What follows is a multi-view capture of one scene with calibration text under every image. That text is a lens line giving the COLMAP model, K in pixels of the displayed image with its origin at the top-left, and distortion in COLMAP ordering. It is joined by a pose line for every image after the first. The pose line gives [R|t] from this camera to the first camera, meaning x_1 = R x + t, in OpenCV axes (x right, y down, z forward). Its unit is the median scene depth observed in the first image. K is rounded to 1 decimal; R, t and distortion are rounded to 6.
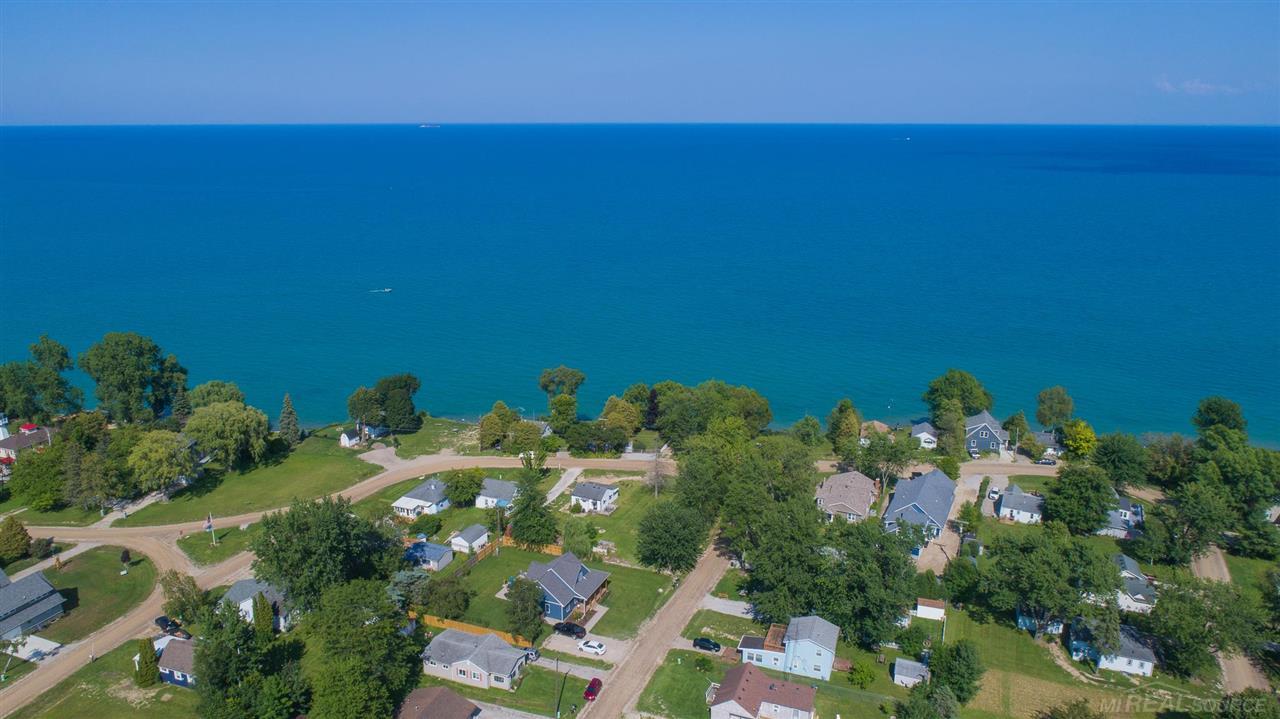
lens RADIAL K [[856.7, 0, 642.6], [0, 856.7, 362.2], [0, 0, 1]] dist [-0.015797, 0.006329]
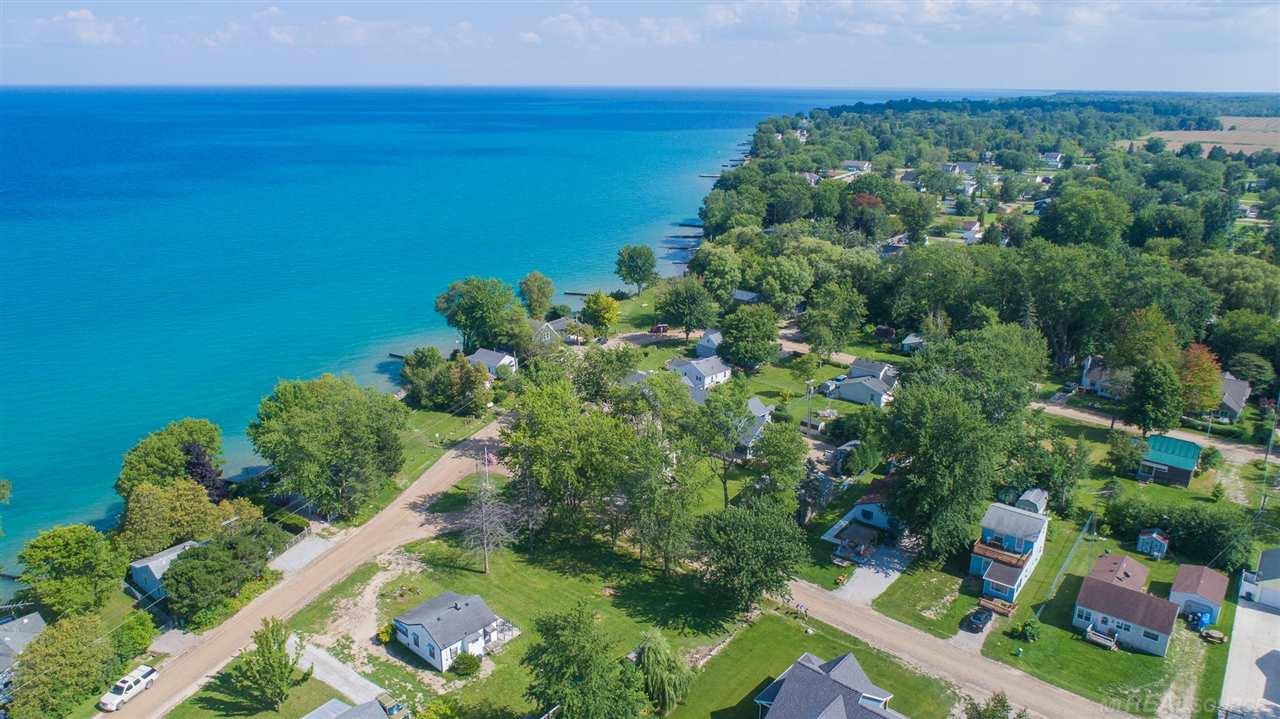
lens RADIAL K [[856.7, 0, 642.6], [0, 856.7, 362.2], [0, 0, 1]] dist [-0.015797, 0.006329]
pose [[0.304518, -0.292907, 0.906352, -0.454621], [0.252023, 0.942409, 0.219884, -0.072373], [-0.918560, 0.161463, 0.360800, 0.752246]]
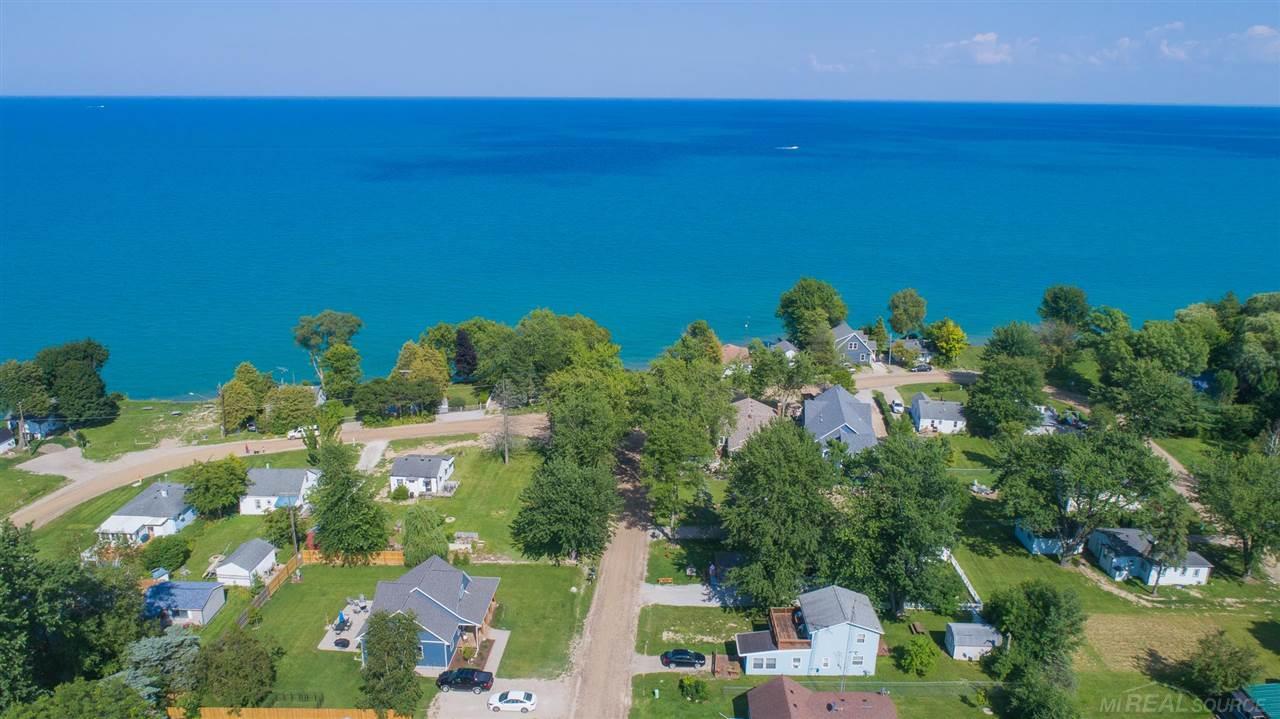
lens RADIAL K [[856.7, 0, 642.6], [0, 856.7, 362.2], [0, 0, 1]] dist [-0.015797, 0.006329]
pose [[0.939562, -0.095878, 0.328680, -0.116836], [0.086210, 0.995309, 0.043898, 0.054775], [-0.331347, -0.012909, 0.943421, 0.302940]]
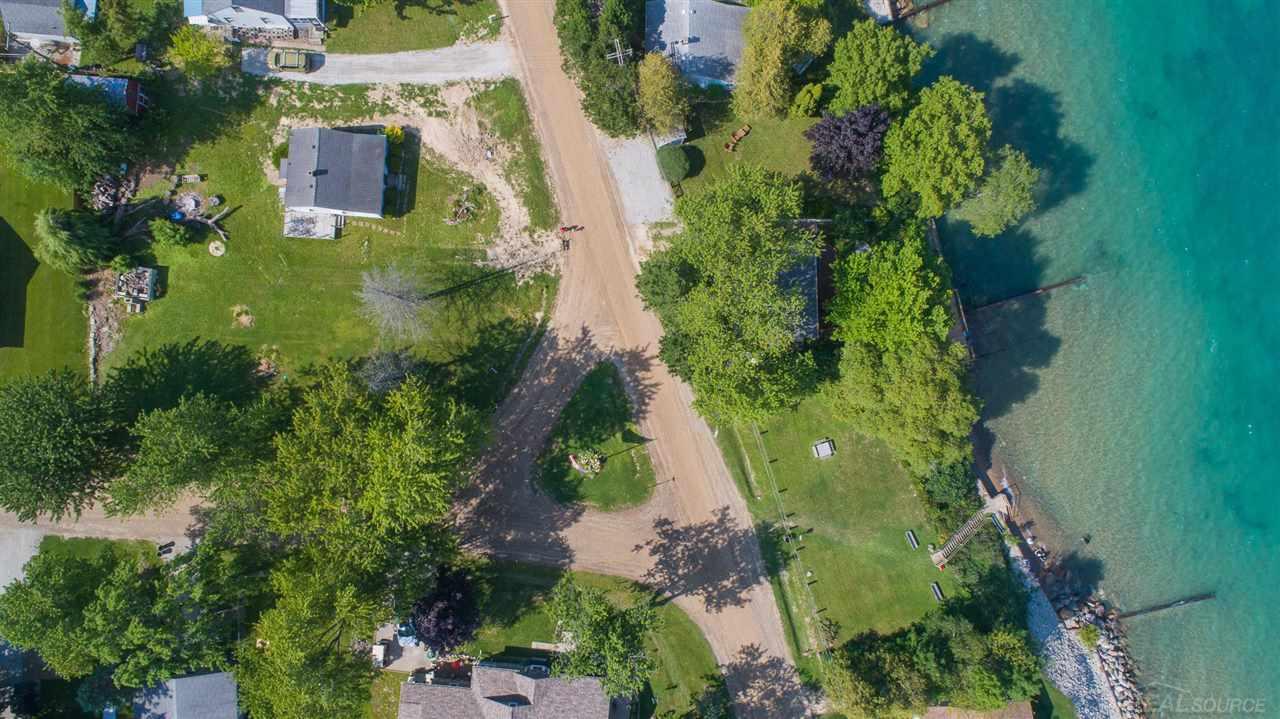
lens RADIAL K [[856.7, 0, 642.6], [0, 856.7, 362.2], [0, 0, 1]] dist [-0.015797, 0.006329]
pose [[0.345590, 0.938372, 0.005048, 0.090247], [-0.277886, 0.097201, 0.955684, -0.311757], [0.896296, -0.331678, 0.294352, 1.058789]]
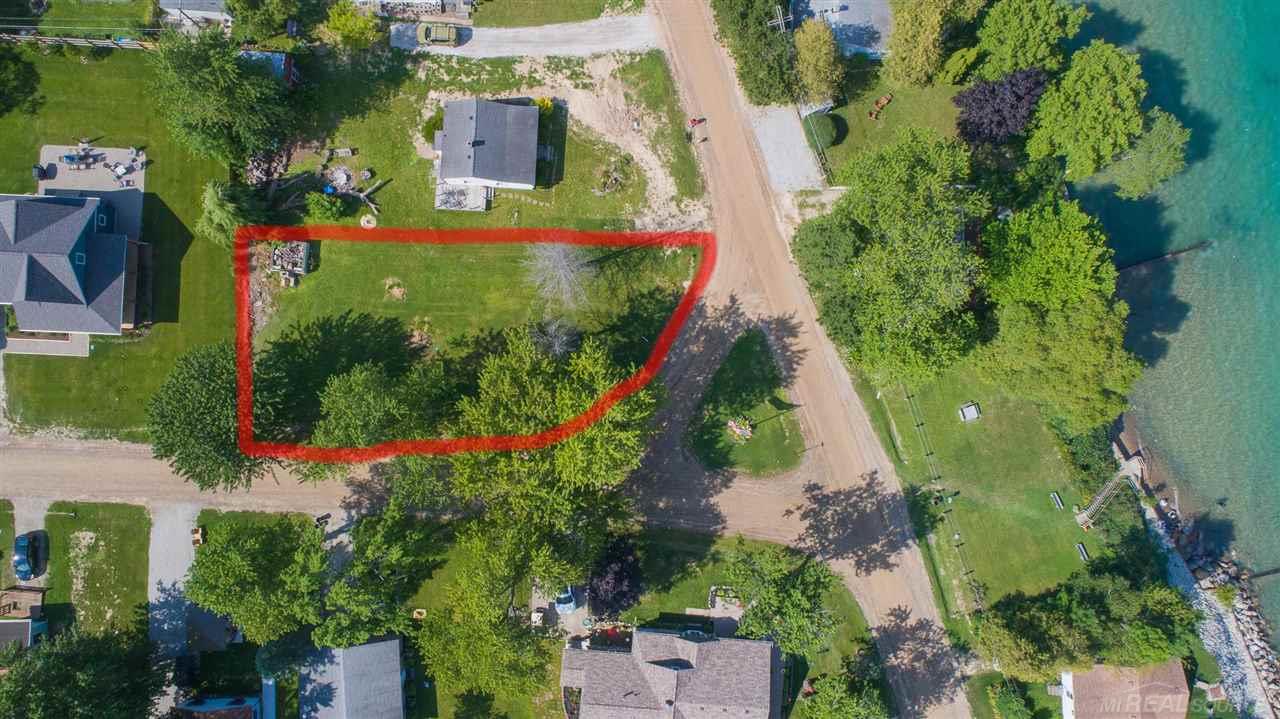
lens RADIAL K [[856.7, 0, 642.6], [0, 856.7, 362.2], [0, 0, 1]] dist [-0.015797, 0.006329]
pose [[0.359541, 0.933121, 0.003834, 0.078332], [-0.278434, 0.103360, 0.954878, -0.290574], [0.890620, -0.344385, 0.296975, 0.975416]]
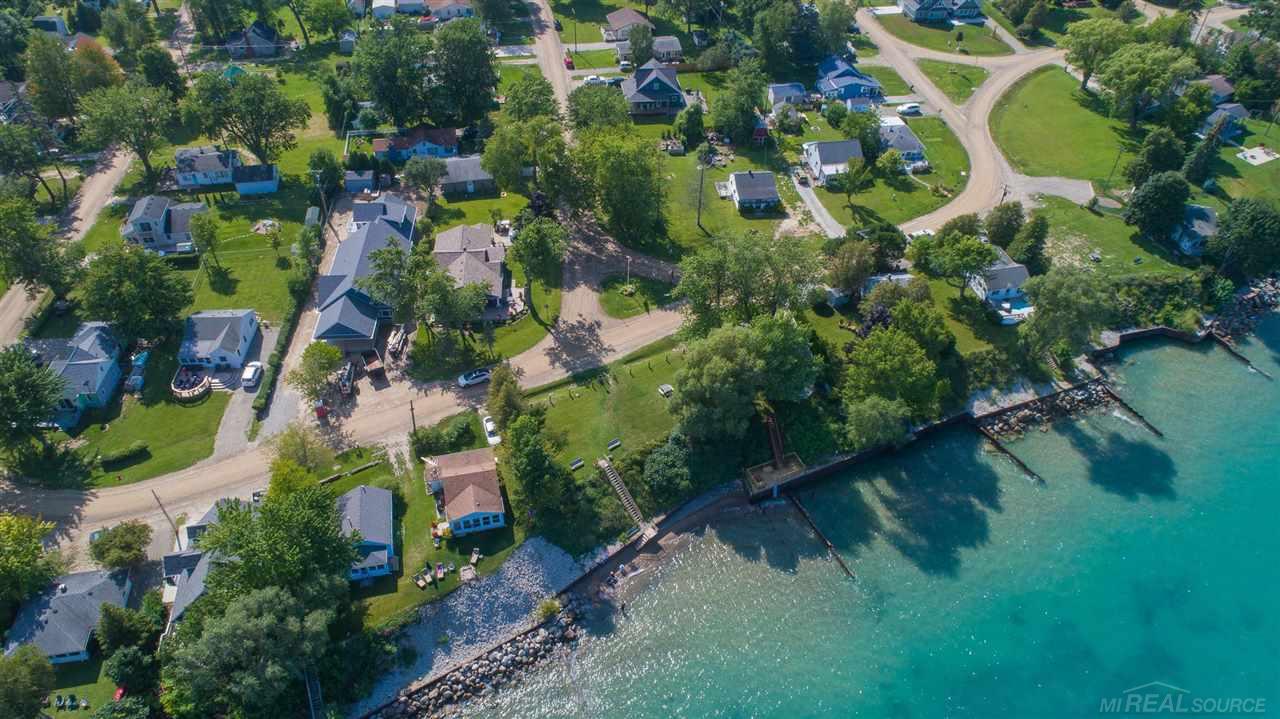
lens RADIAL K [[856.7, 0, 642.6], [0, 856.7, 362.2], [0, 0, 1]] dist [-0.015797, 0.006329]
pose [[-0.853978, 0.332912, -0.399865, 0.457548], [-0.166746, 0.552871, 0.816412, -0.445372], [0.492867, 0.763874, -0.416628, 1.535459]]
